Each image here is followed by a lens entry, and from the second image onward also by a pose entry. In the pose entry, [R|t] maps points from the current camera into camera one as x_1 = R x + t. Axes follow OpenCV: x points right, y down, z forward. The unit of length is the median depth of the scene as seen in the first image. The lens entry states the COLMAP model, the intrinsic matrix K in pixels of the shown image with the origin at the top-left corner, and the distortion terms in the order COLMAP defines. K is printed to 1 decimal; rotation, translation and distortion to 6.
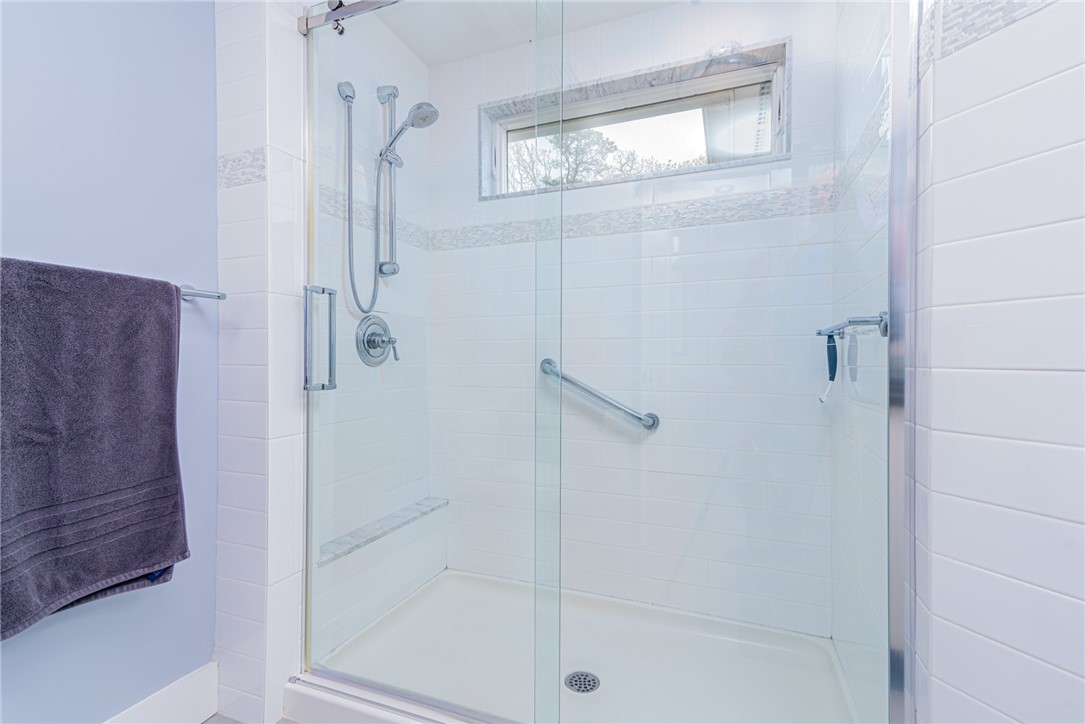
lens RADIAL K [[488.3, 0, 544.2], [0, 488.3, 362.8], [0, 0, 1]] dist [0.015821, -0.000145]
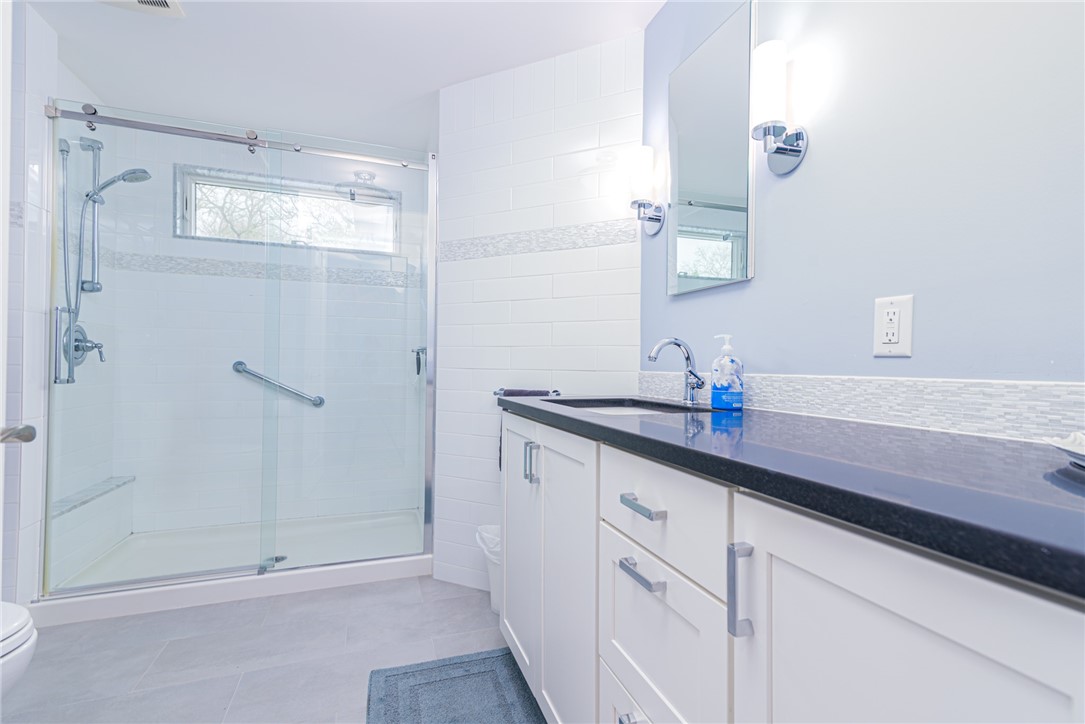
lens RADIAL K [[488.3, 0, 542.4], [0, 488.3, 362.4], [0, 0, 1]] dist [0.015821, -0.000145]
pose [[0.763059, 0.011183, 0.646232, -0.254251], [-0.007902, 0.999937, -0.007973, -0.001834], [-0.646280, 0.000977, 0.763100, -0.680398]]
